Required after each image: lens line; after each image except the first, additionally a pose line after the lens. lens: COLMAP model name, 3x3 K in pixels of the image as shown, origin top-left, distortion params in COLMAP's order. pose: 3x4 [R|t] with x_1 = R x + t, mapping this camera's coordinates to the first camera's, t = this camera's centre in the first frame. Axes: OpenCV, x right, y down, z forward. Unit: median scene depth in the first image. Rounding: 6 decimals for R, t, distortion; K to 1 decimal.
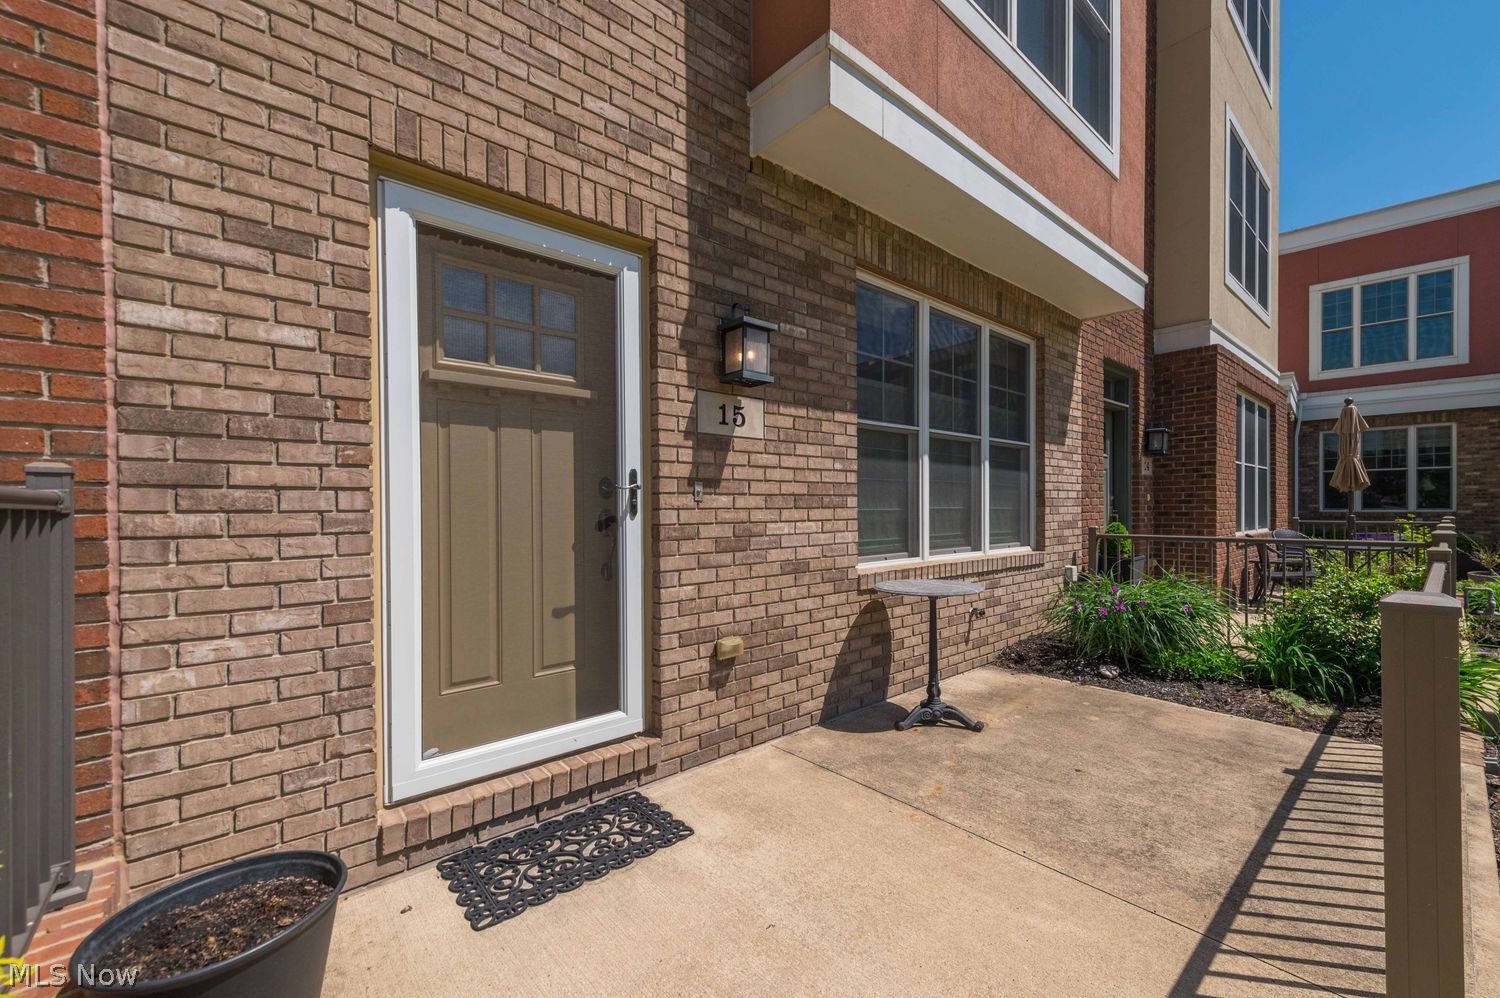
lens RADIAL K [[599.7, 0, 783.4], [0, 599.7, 499.9], [0, 0, 1]] dist [0.021921, -0.001243]
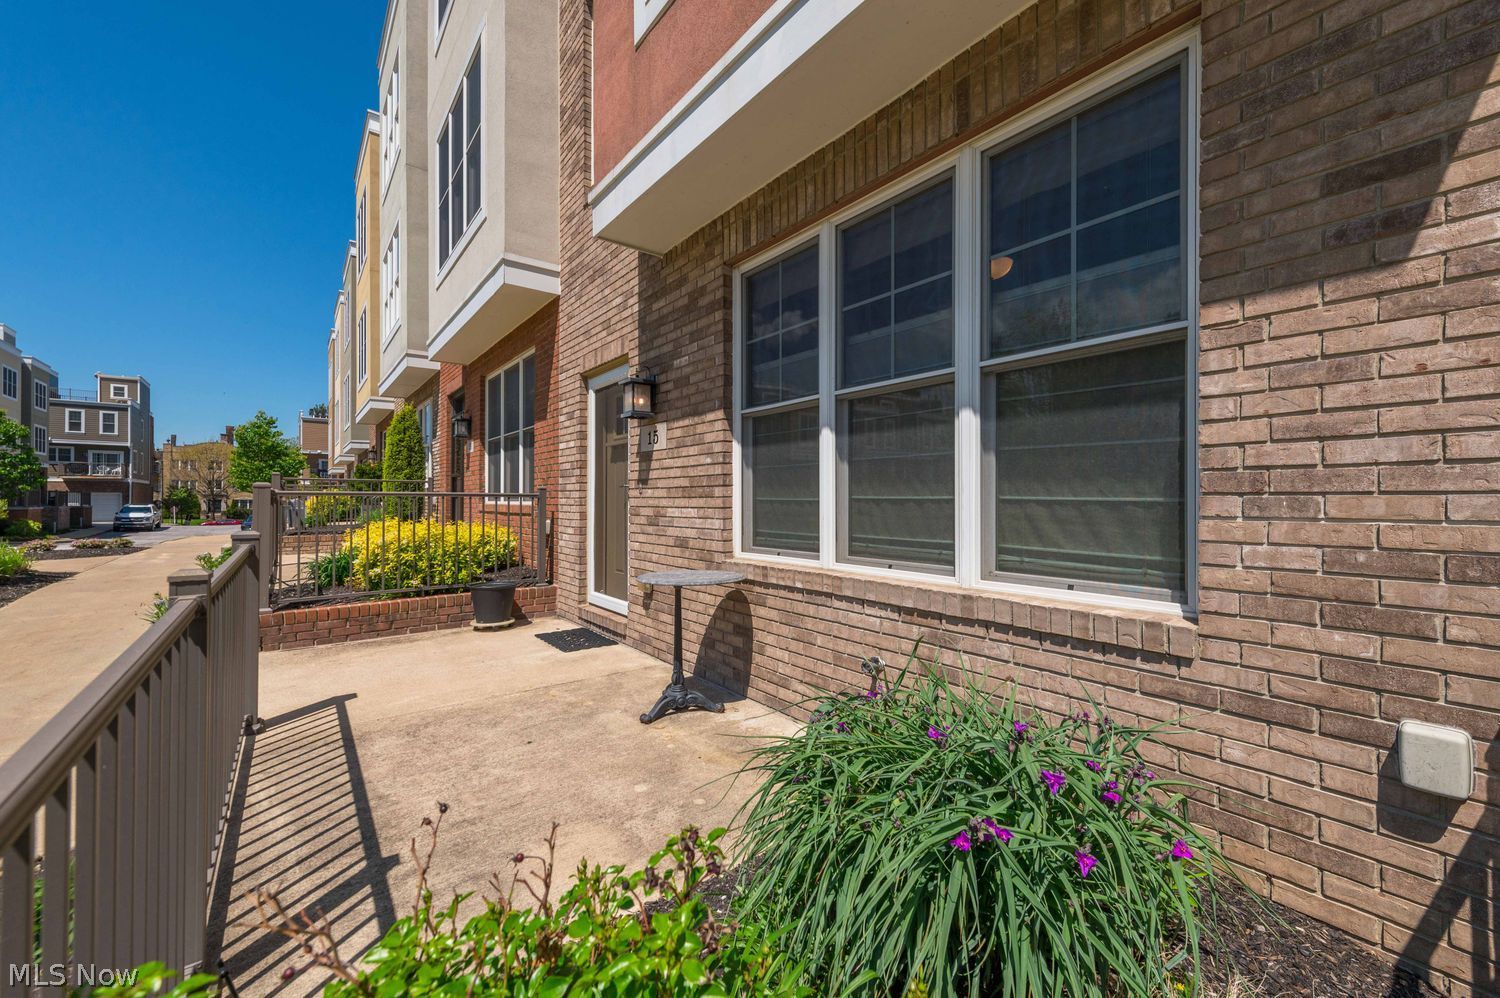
lens RADIAL K [[599.7, 0, 770.8], [0, 599.7, 491.0], [0, 0, 1]] dist [0.021921, -0.001243]
pose [[-0.072539, -0.014942, -0.997254, 1.486288], [0.005705, 0.999865, -0.015396, 0.024278], [0.997349, -0.006806, -0.072444, 1.467671]]
